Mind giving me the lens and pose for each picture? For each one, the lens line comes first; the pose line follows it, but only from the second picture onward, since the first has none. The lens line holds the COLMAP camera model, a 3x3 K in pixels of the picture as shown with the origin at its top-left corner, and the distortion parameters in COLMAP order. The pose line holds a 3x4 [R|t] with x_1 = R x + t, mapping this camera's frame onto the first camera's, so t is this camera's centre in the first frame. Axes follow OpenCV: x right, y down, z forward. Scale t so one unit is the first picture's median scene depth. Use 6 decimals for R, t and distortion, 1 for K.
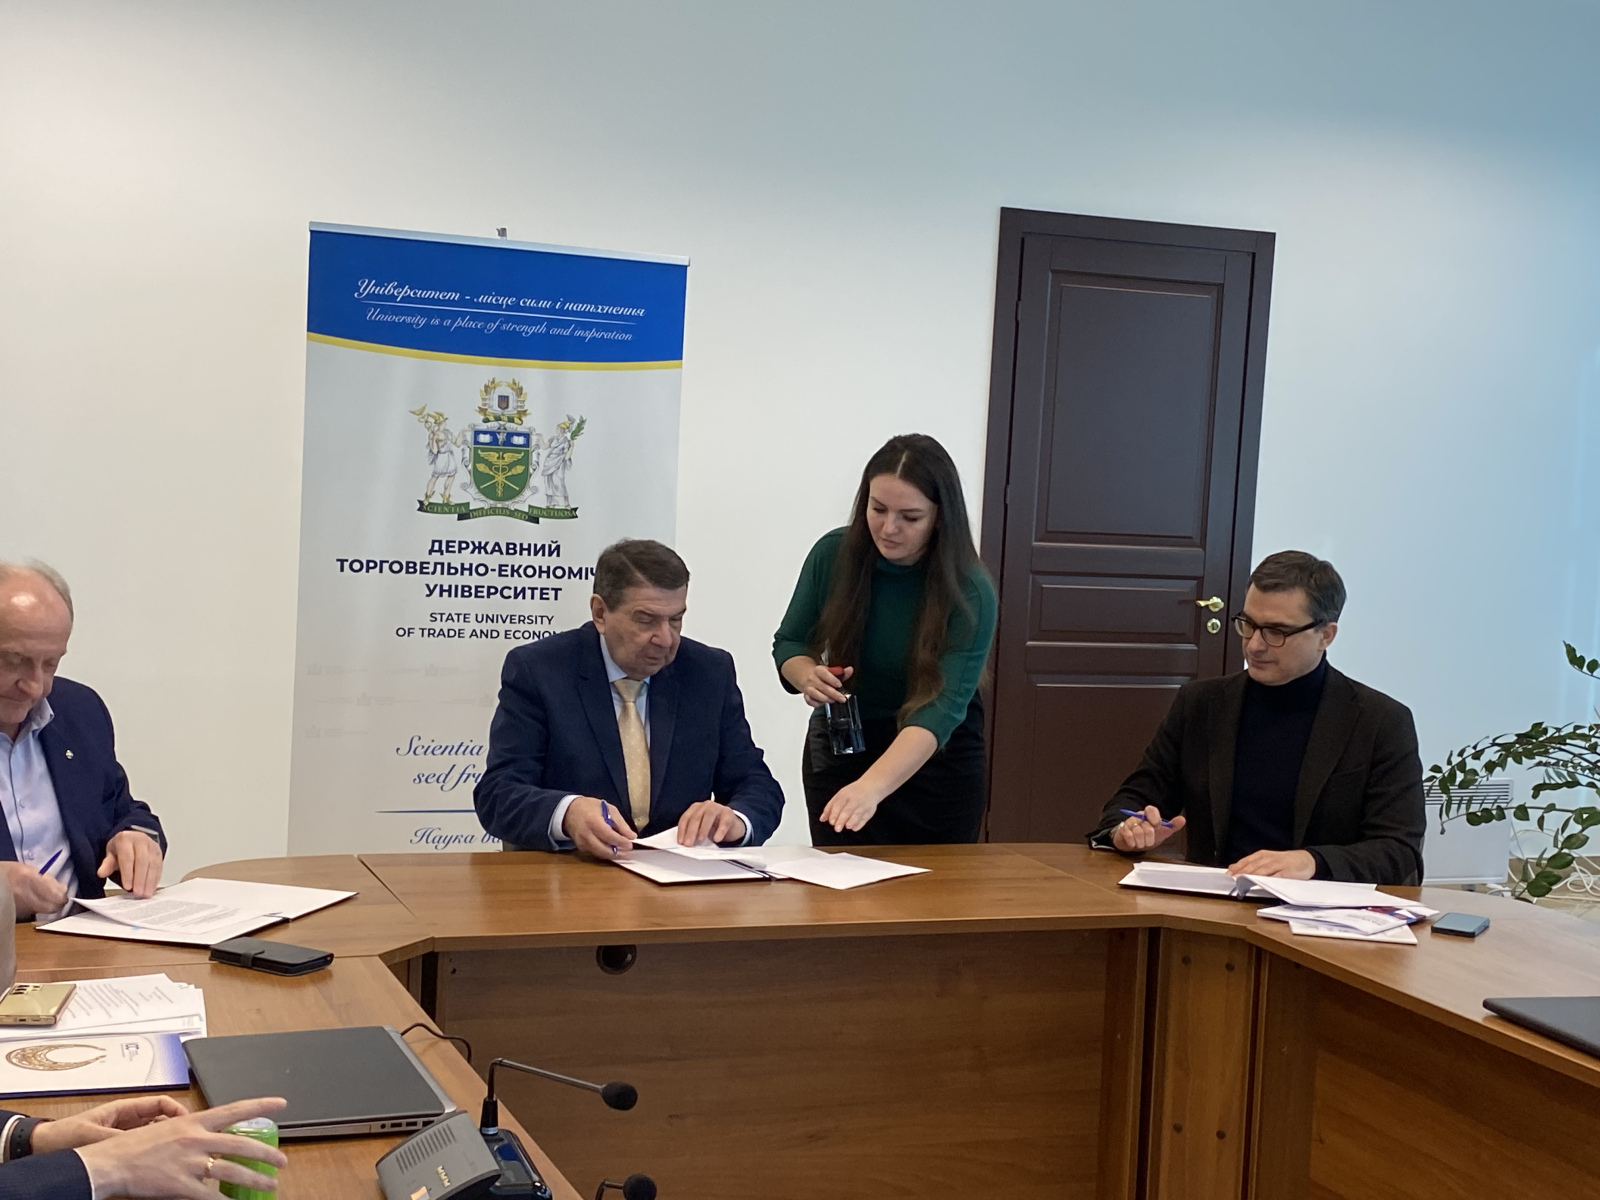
lens RADIAL K [[2229.5, 0, 799.8], [0, 2229.5, 602.9], [0, 0, 1]] dist [0.243067, -0.939234]
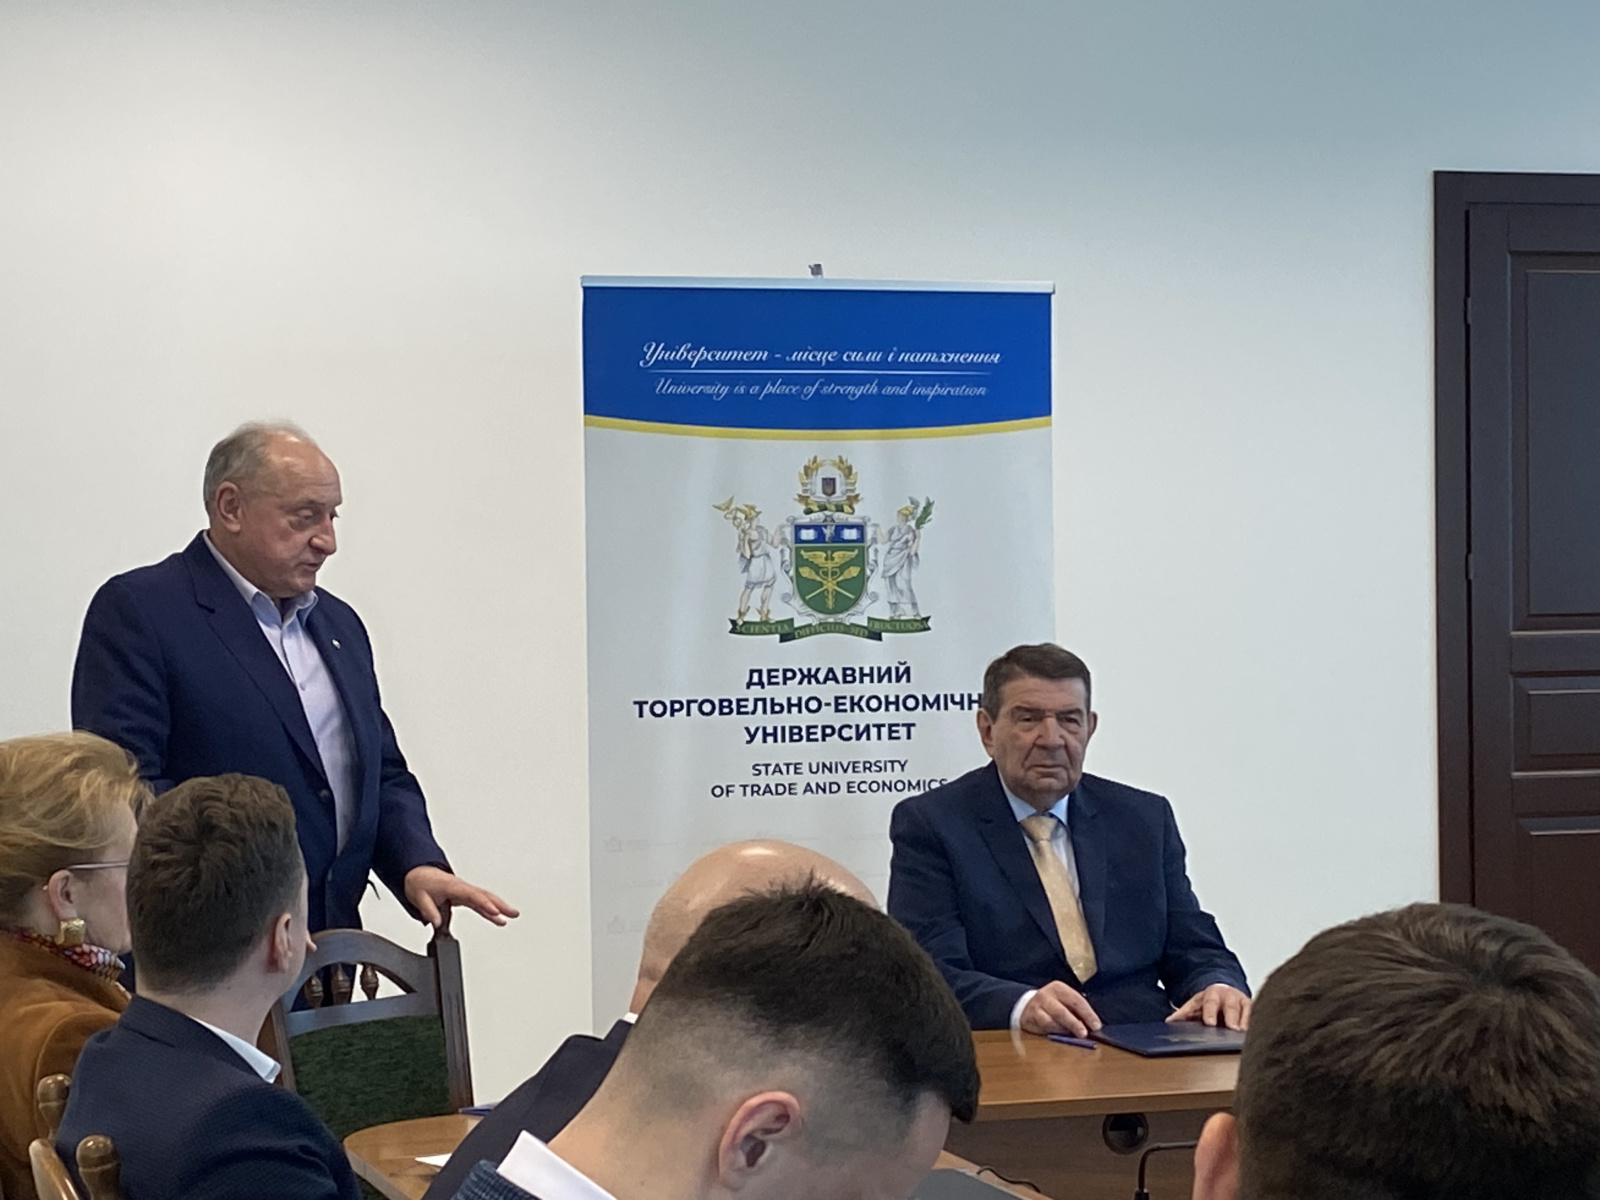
lens RADIAL K [[3752.4, 0, 800.3], [0, 3752.4, 570.2], [0, 0, 1]] dist [0.136486, 0.442561]
pose [[0.996476, -0.062001, -0.056493, -0.070890], [0.058670, 0.996542, -0.058836, 0.014705], [0.059946, 0.055315, 0.996668, -0.287492]]
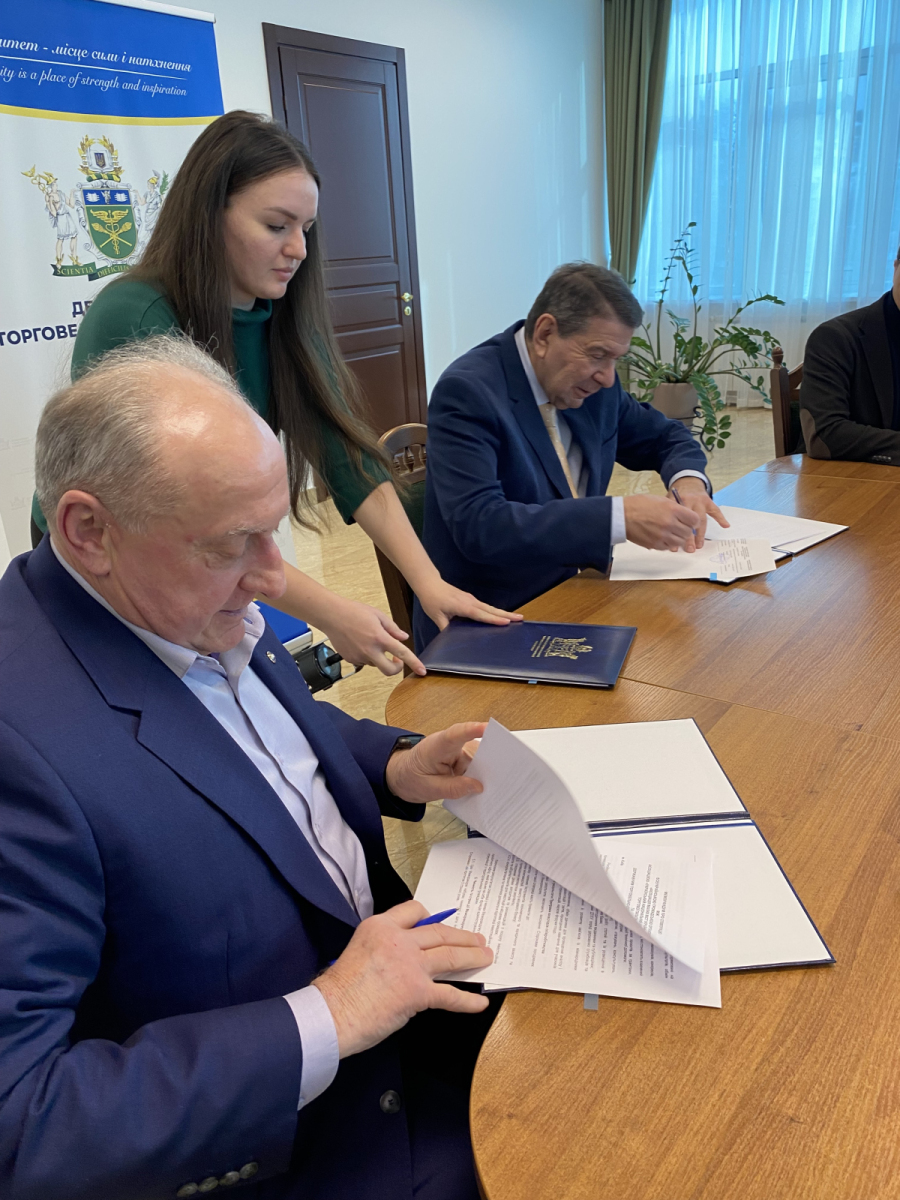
lens RADIAL K [[964.5, 0, 451.4], [0, 964.5, 591.5], [0, 0, 1]] dist [0.008893, -0.001269]
pose [[0.831450, -0.279257, 0.480319, -0.271178], [0.136997, 0.940858, 0.309867, -0.016532], [-0.538444, -0.191836, 0.820534, 0.496967]]
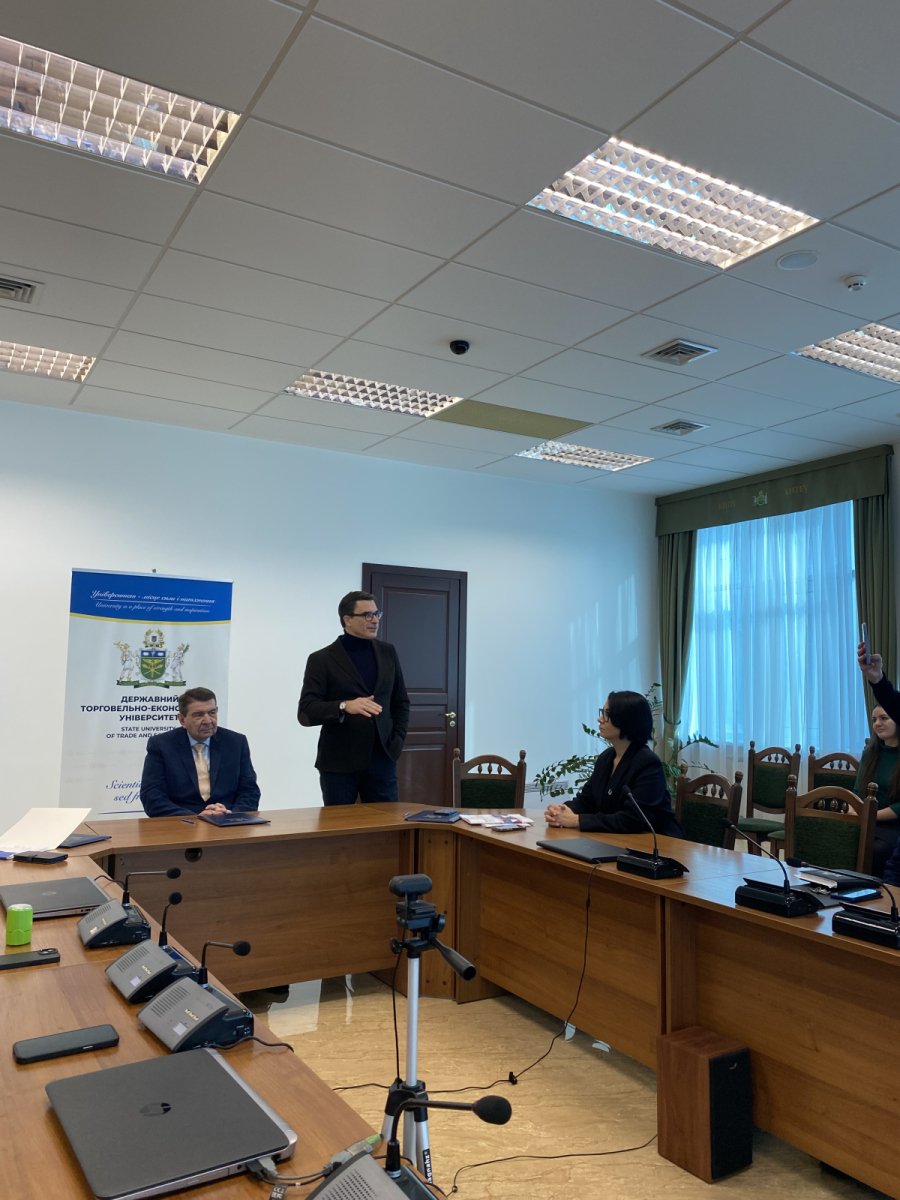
lens RADIAL K [[908.7, 0, 460.6], [0, 908.7, 591.7], [0, 0, 1]] dist [0.077095, -0.136253]
pose [[0.984004, -0.020284, 0.176988, 0.020727], [0.047706, 0.987215, -0.152091, 0.027356], [-0.171640, 0.158101, 0.972391, -0.034822]]
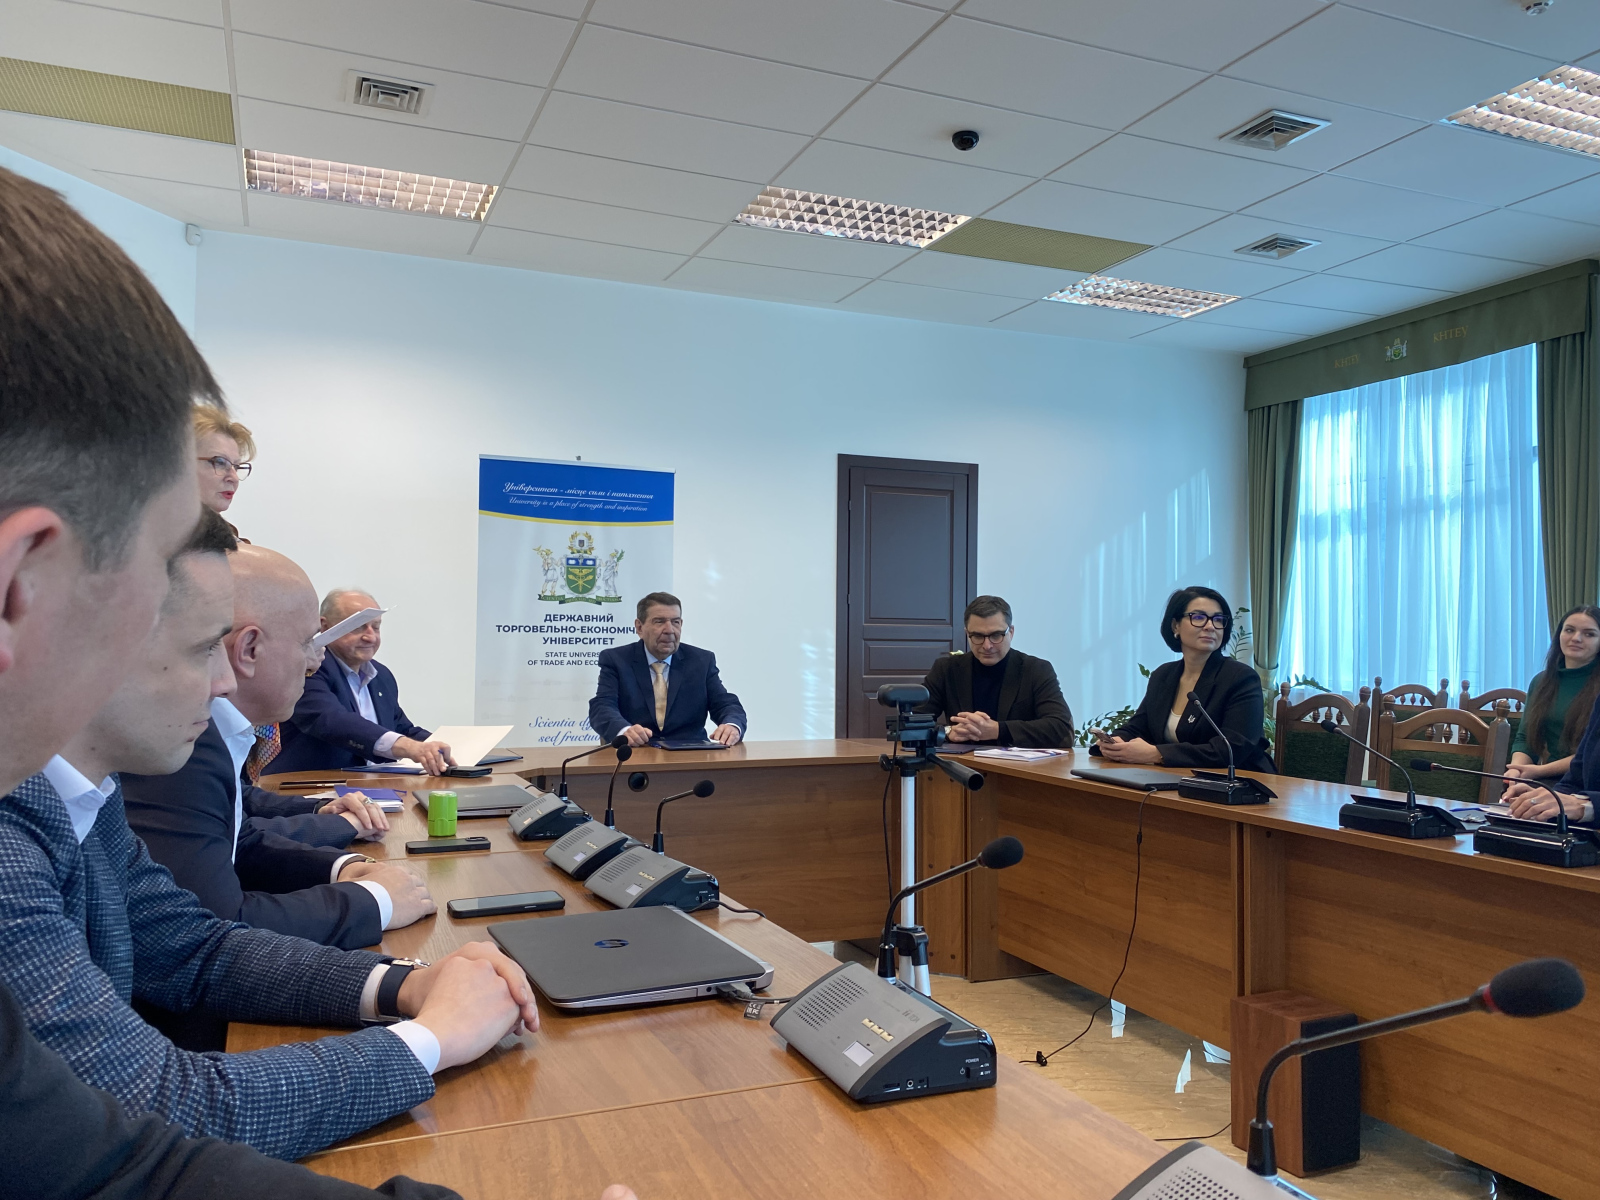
lens RADIAL K [[1211.6, 0, 803.9], [0, 1211.6, 600.6], [0, 0, 1]] dist [0.077095, -0.136253]
pose [[0.998425, -0.041262, 0.038026, 0.018376], [0.044816, 0.994185, -0.097919, 0.071770], [-0.033765, 0.099469, 0.994468, -0.048886]]
